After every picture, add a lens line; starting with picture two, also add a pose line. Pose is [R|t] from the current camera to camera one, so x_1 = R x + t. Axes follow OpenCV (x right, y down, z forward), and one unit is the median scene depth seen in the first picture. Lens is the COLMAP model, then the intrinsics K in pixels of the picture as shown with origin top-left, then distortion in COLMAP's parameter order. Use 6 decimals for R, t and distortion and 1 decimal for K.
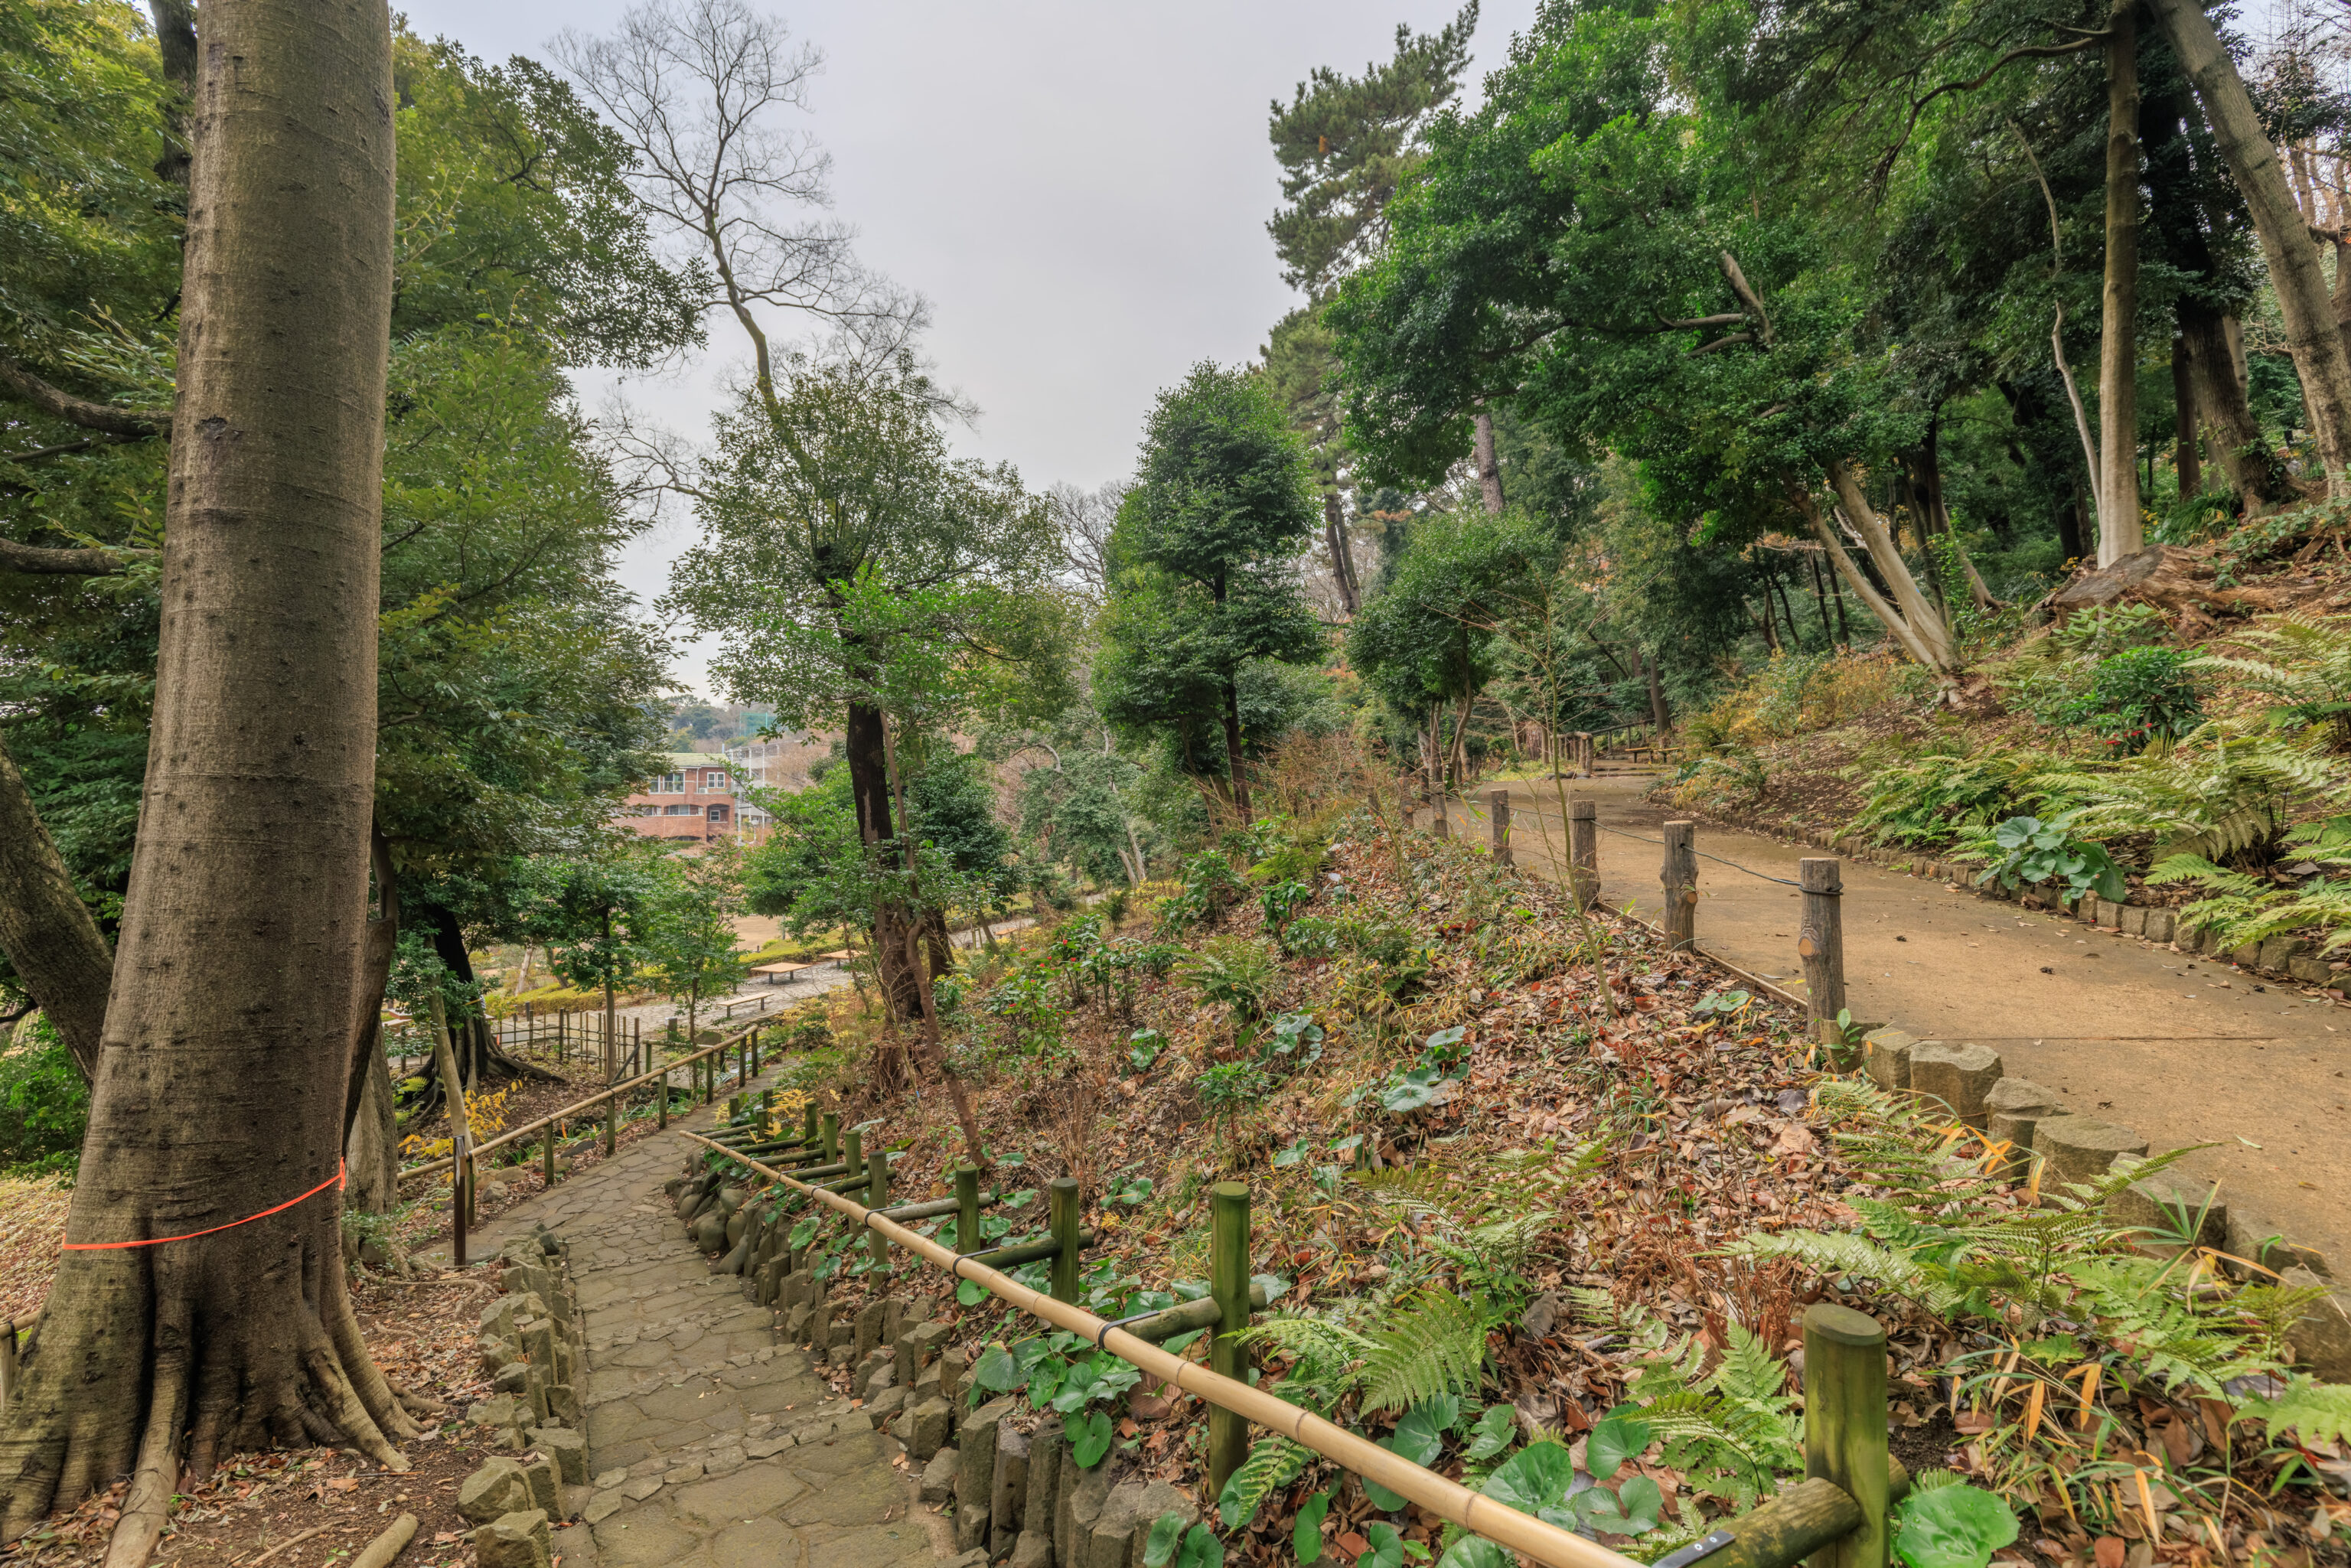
lens RADIAL K [[1041.5, 0, 1179.4], [0, 1041.5, 786.3], [0, 0, 1]] dist [0.001610, -0.000034]
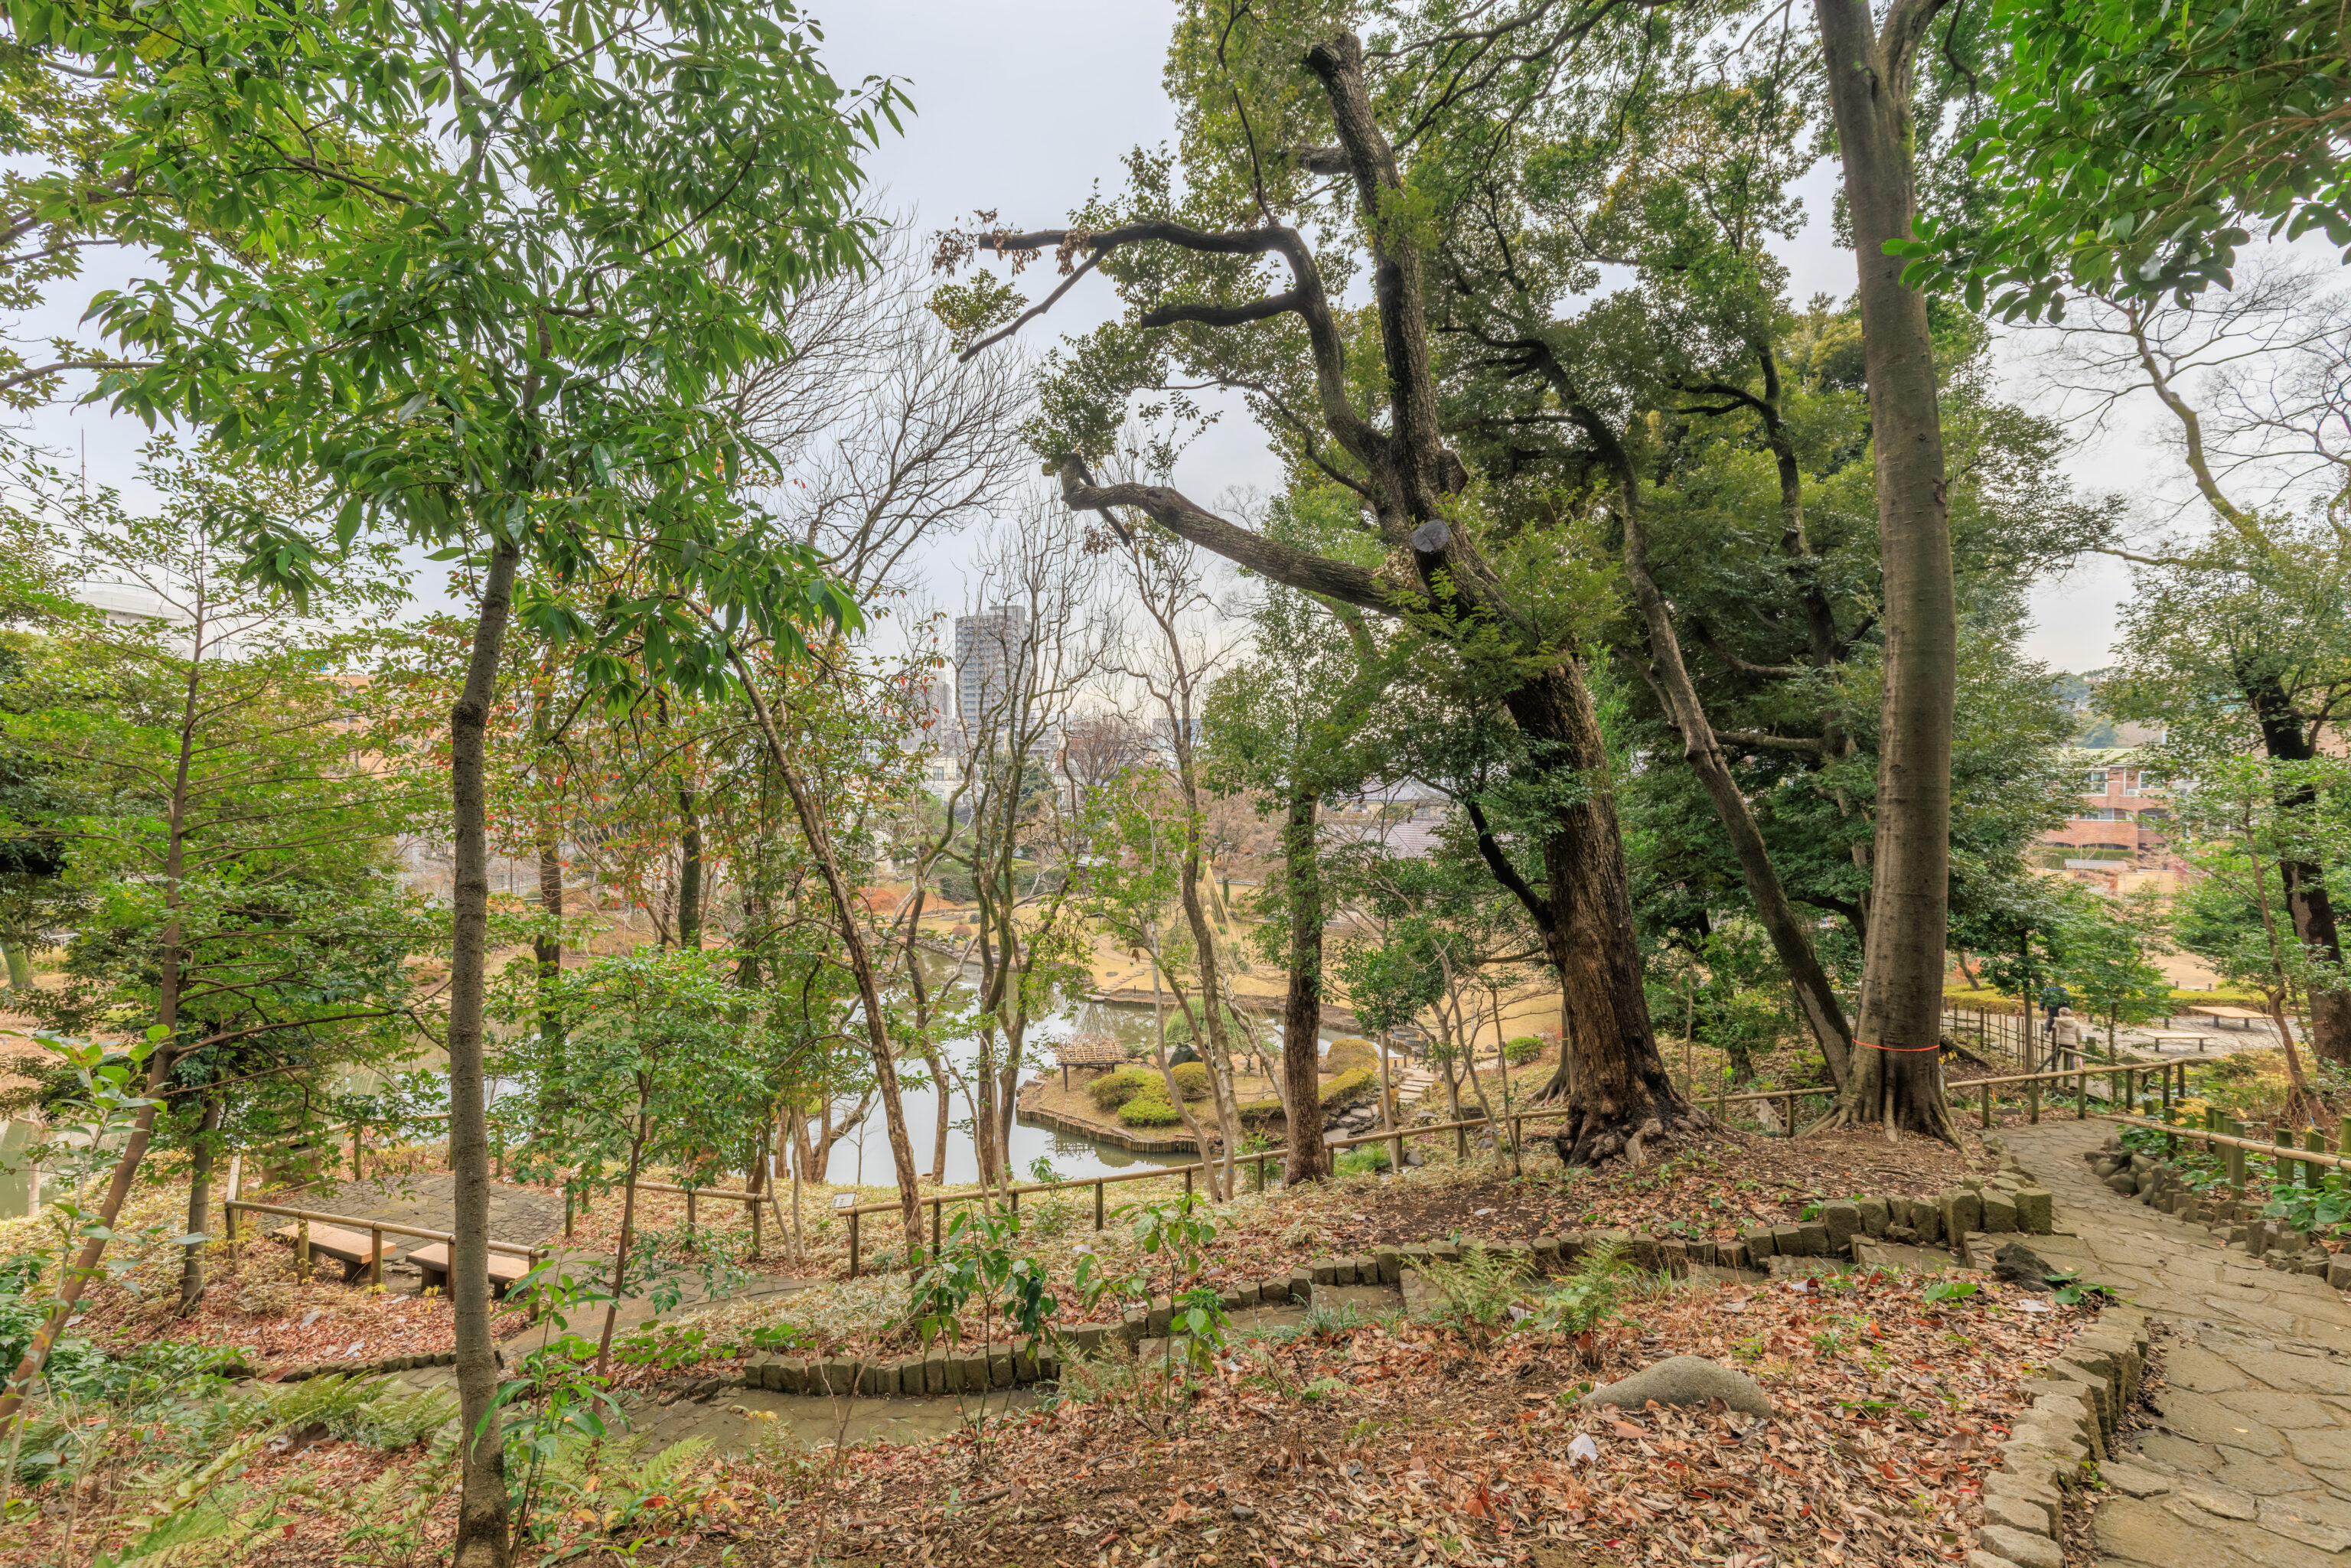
lens RADIAL K [[1041.5, 0, 1179.2], [0, 1041.5, 779.0], [0, 0, 1]] dist [0.001610, -0.000034]
pose [[0.389193, -0.000606, -0.921156, 0.177546], [0.004428, 0.999989, 0.001213, -0.063336], [0.921145, -0.004551, 0.389192, -0.363645]]
